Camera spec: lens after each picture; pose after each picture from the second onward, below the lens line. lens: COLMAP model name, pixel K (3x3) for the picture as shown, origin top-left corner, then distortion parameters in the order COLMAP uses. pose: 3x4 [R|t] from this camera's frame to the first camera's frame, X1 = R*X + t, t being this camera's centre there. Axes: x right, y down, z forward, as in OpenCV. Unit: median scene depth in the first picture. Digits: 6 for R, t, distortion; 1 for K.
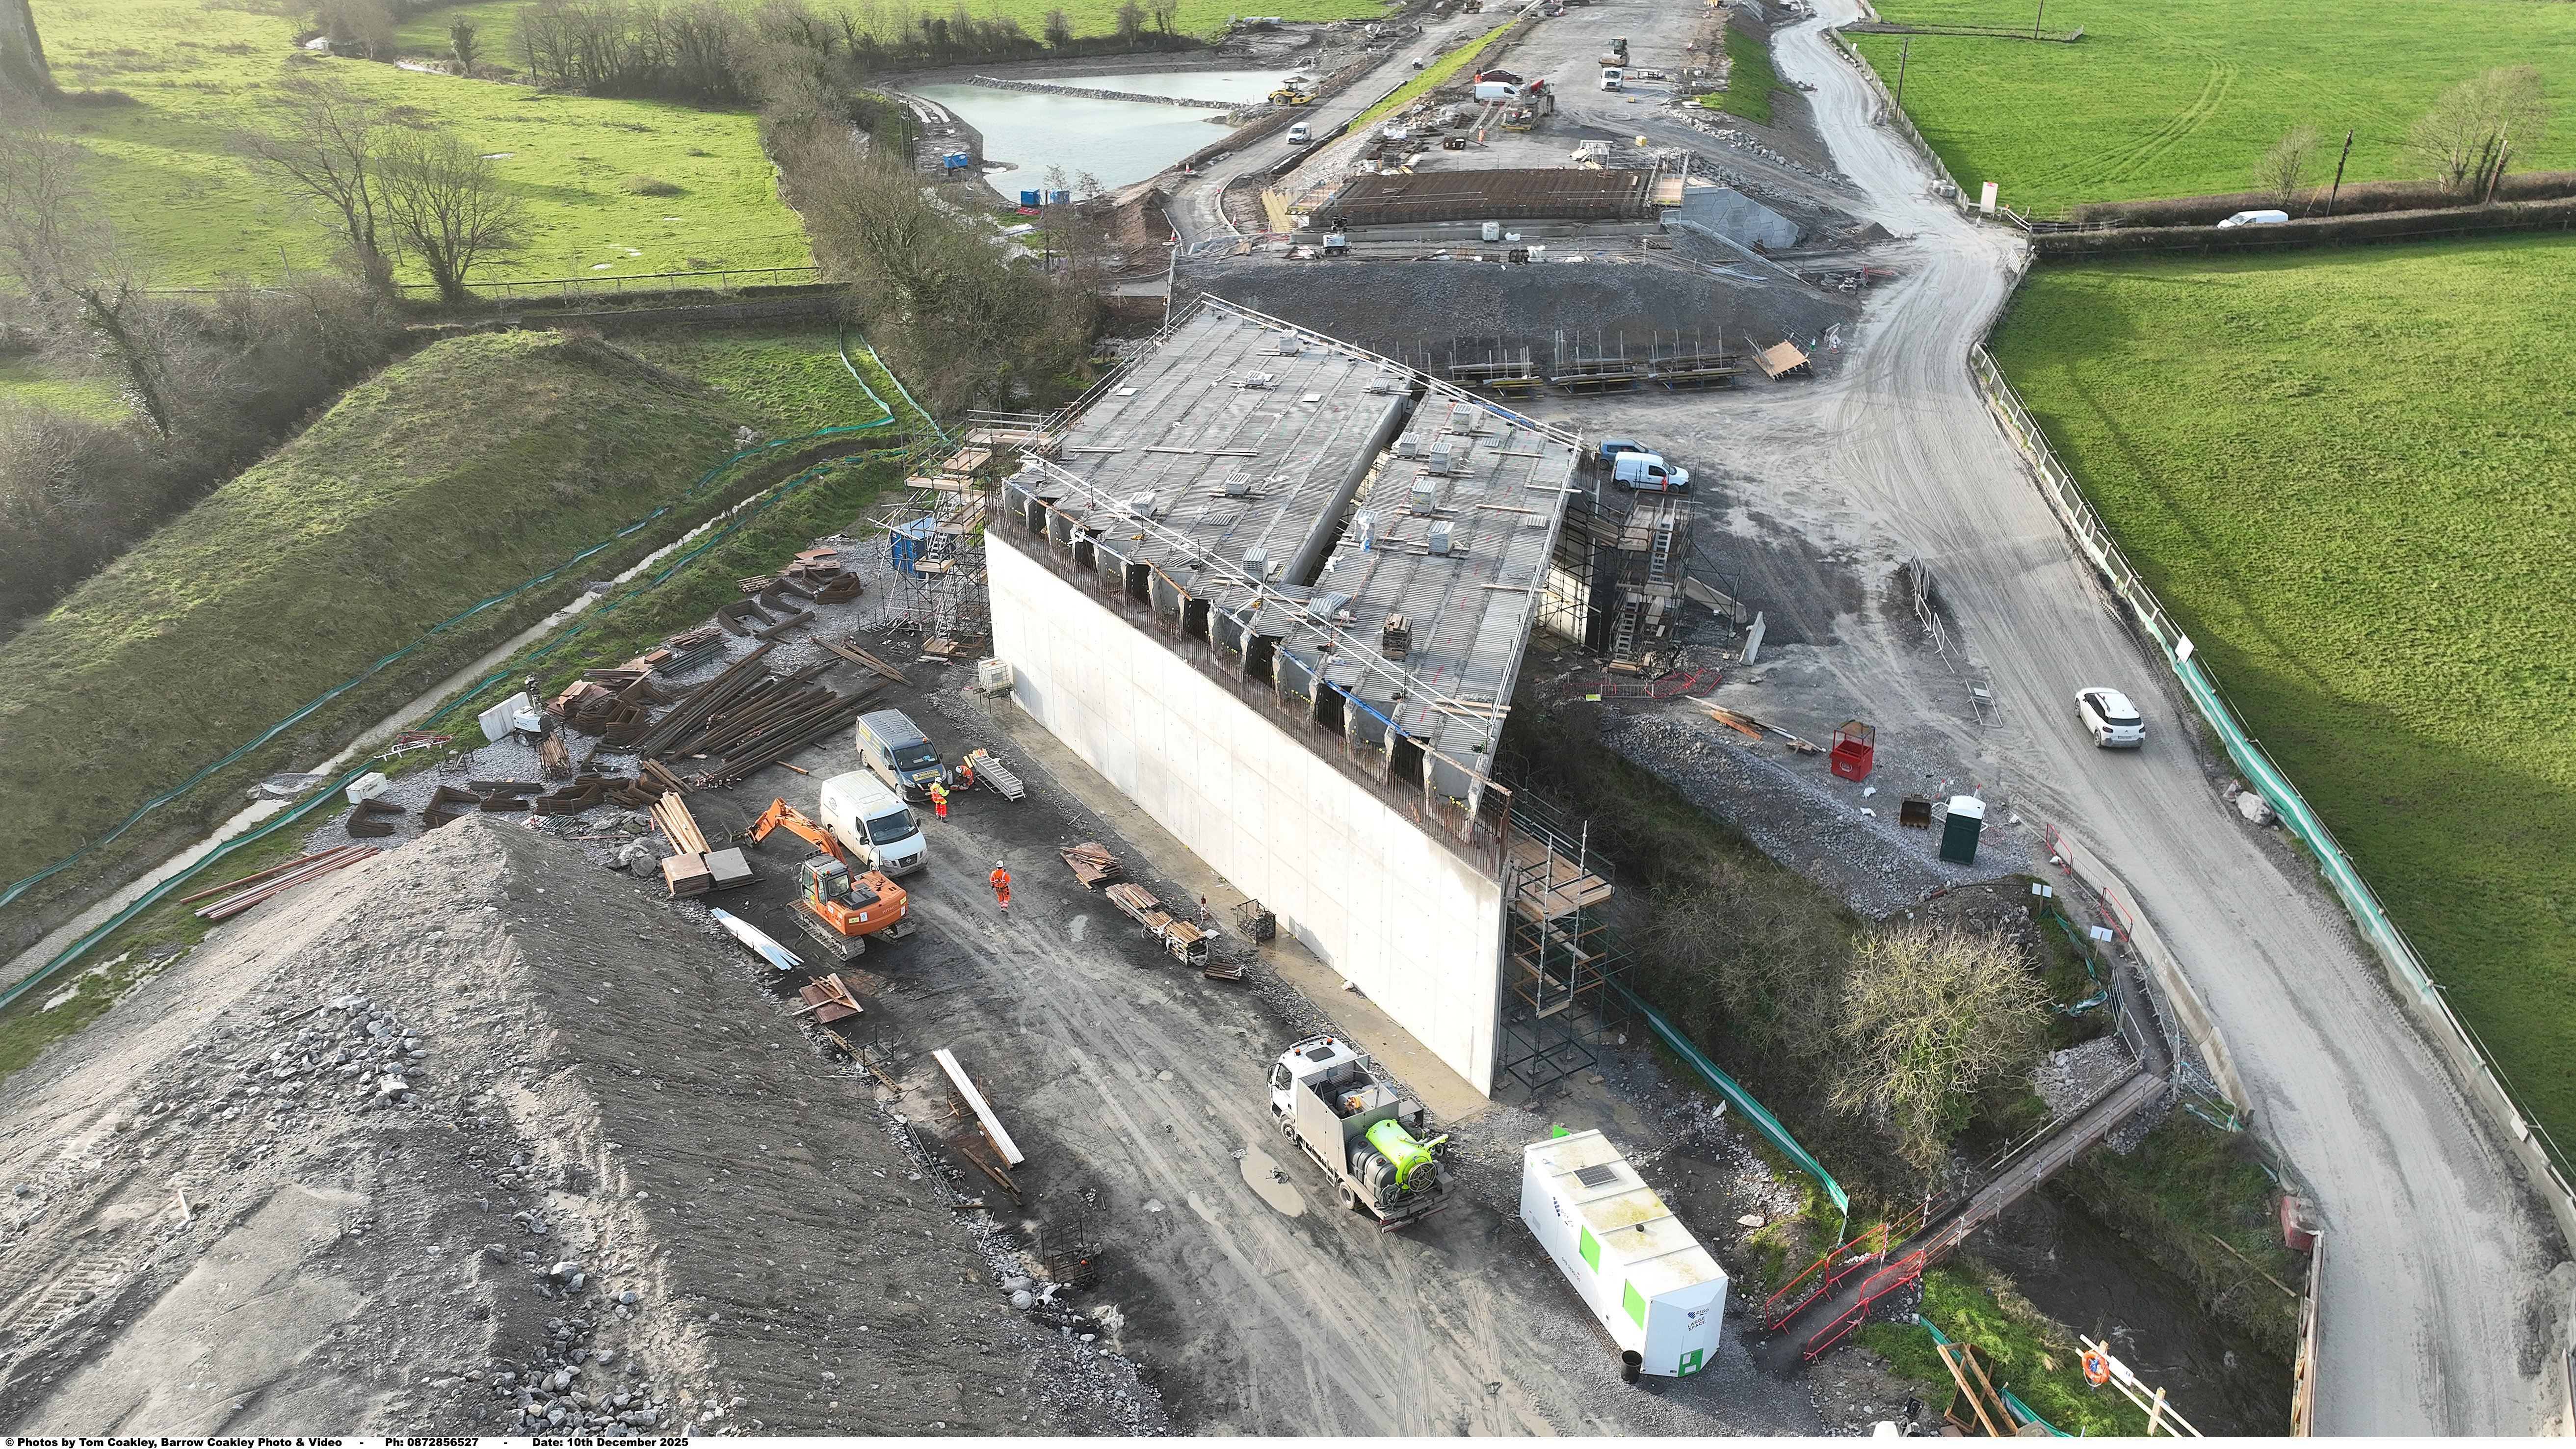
lens RADIAL K [[1811.2, 0, 1292.8], [0, 1811.2, 723.1], [0, 0, 1]] dist [-0.002411, 0.022228]
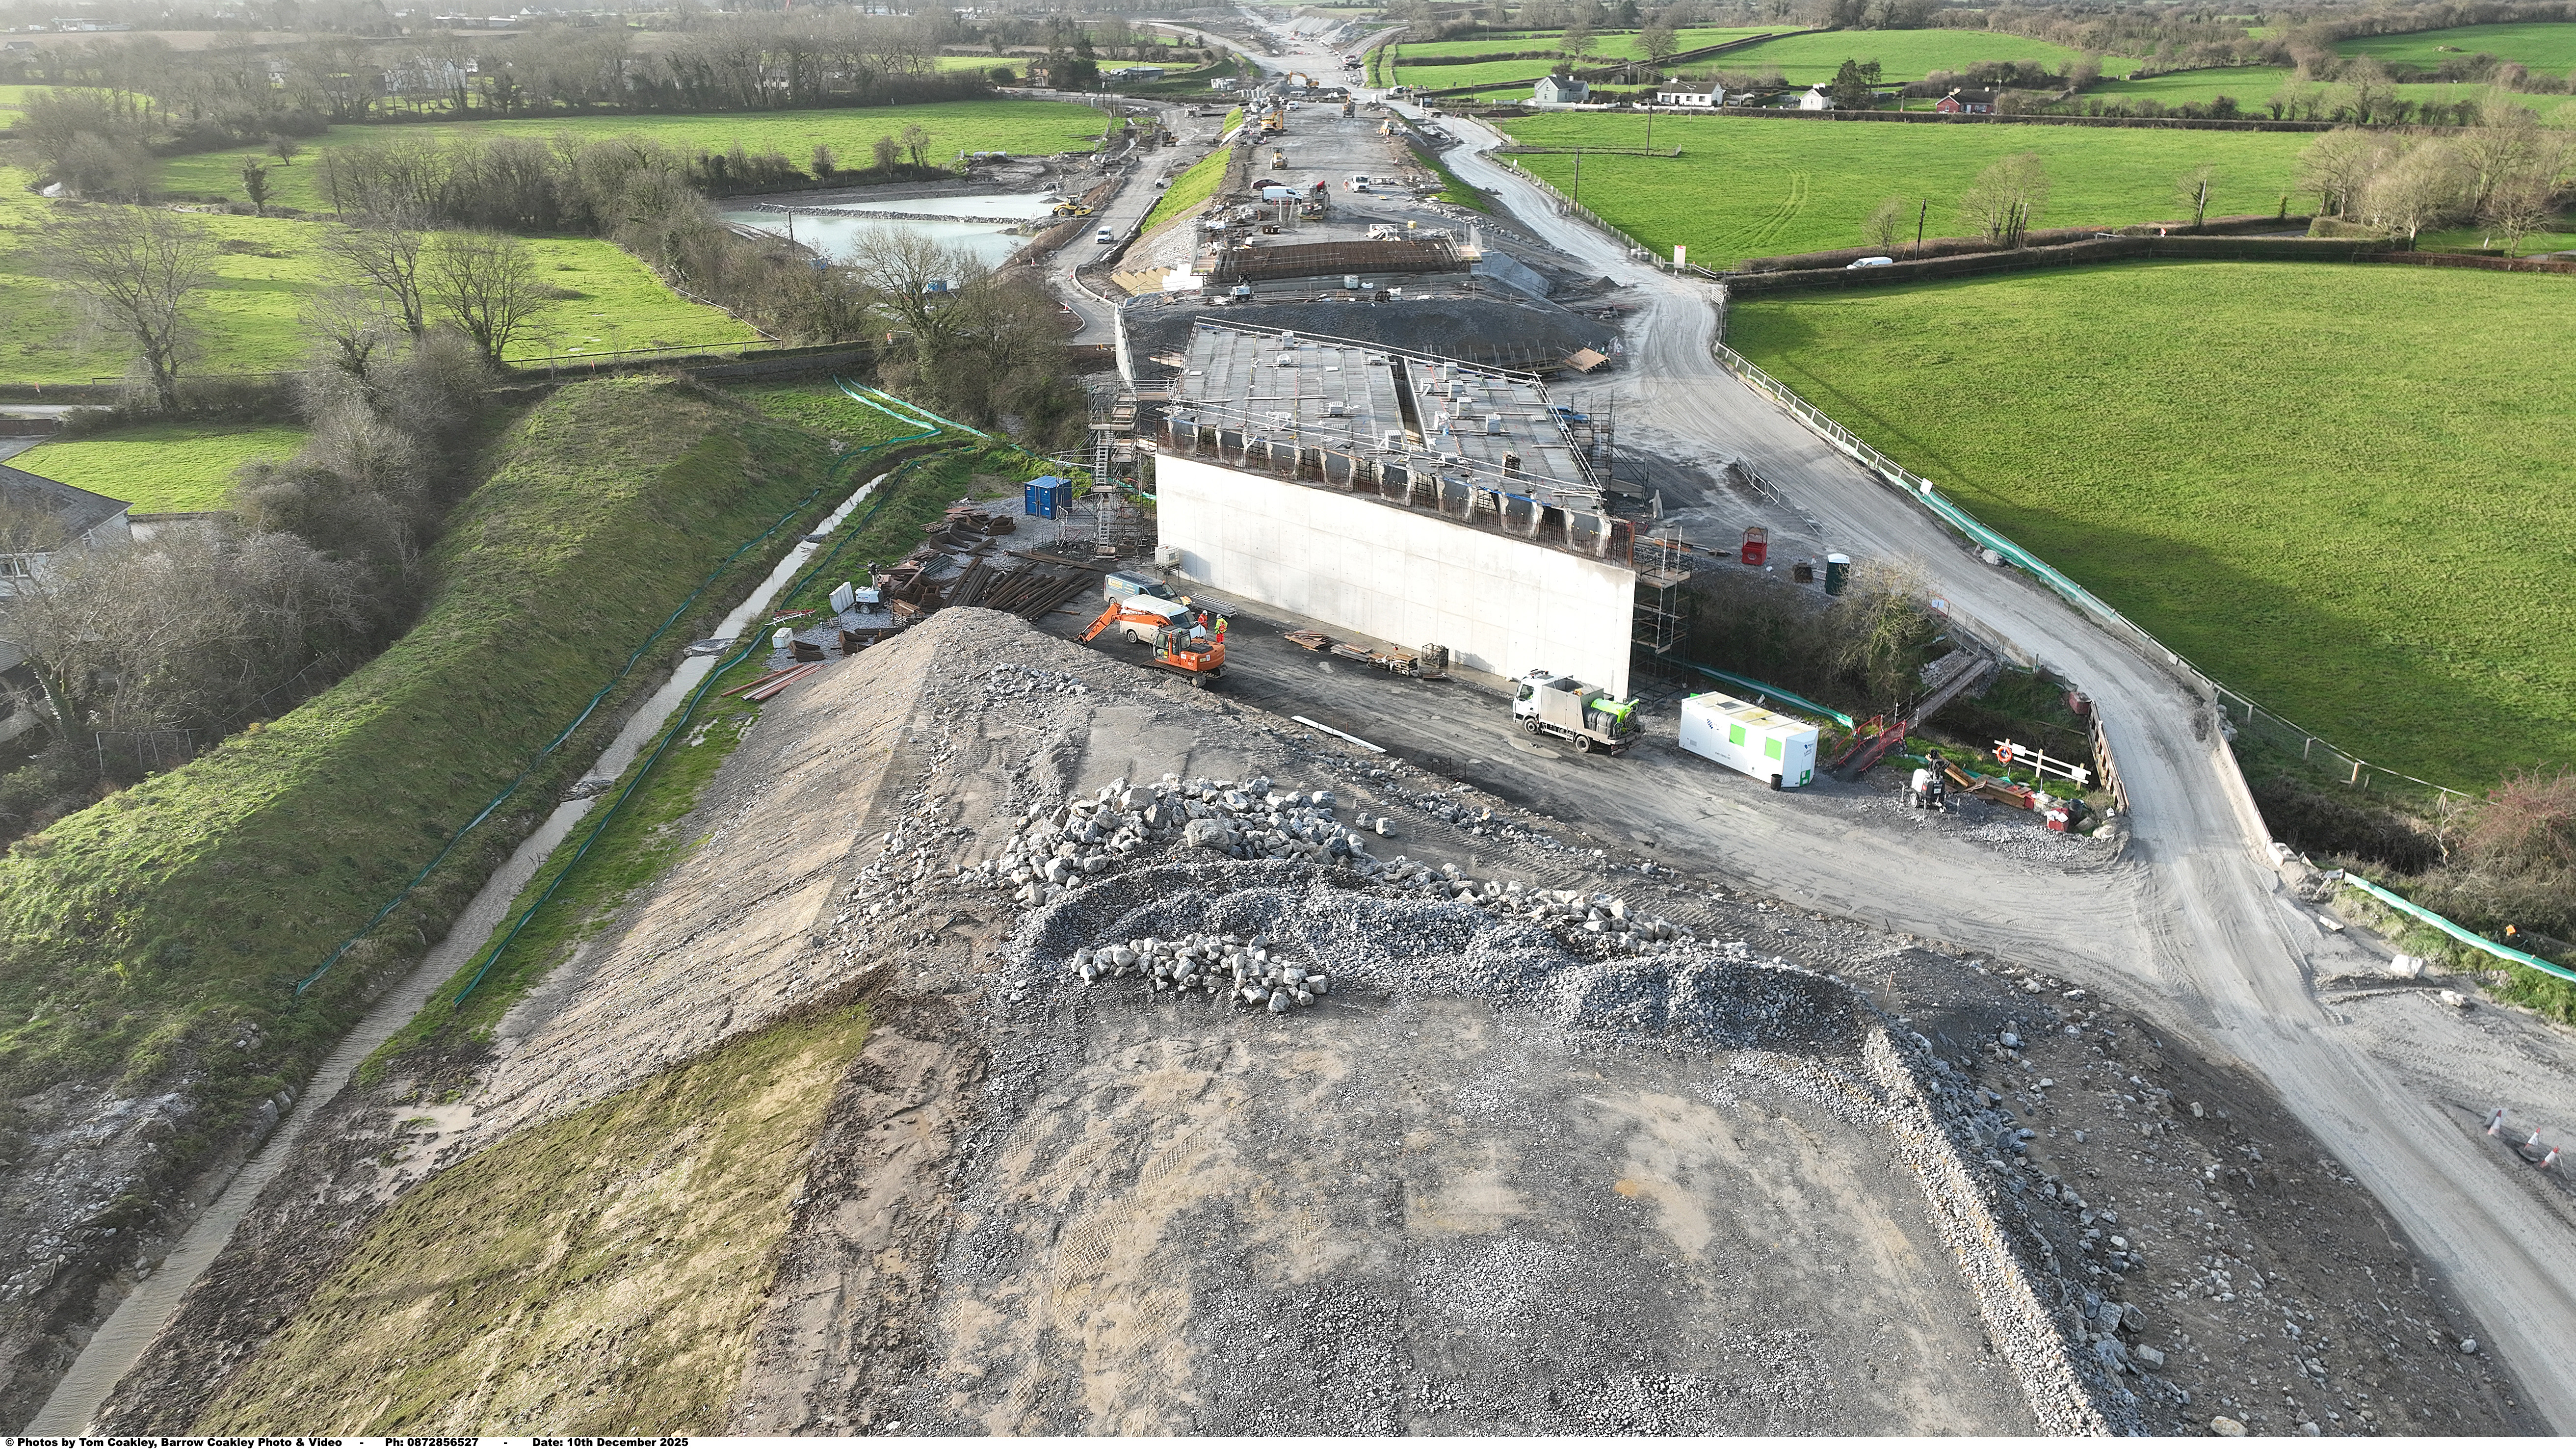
lens RADIAL K [[1810.6, 0, 1290.8], [0, 1810.6, 719.1], [0, 0, 1]] dist [0.004475, 0.005069]
pose [[0.975458, -0.082953, 0.203961, -0.260472], [0.098525, 0.992849, -0.067403, 0.144319], [-0.196912, 0.085844, 0.976656, -0.276013]]
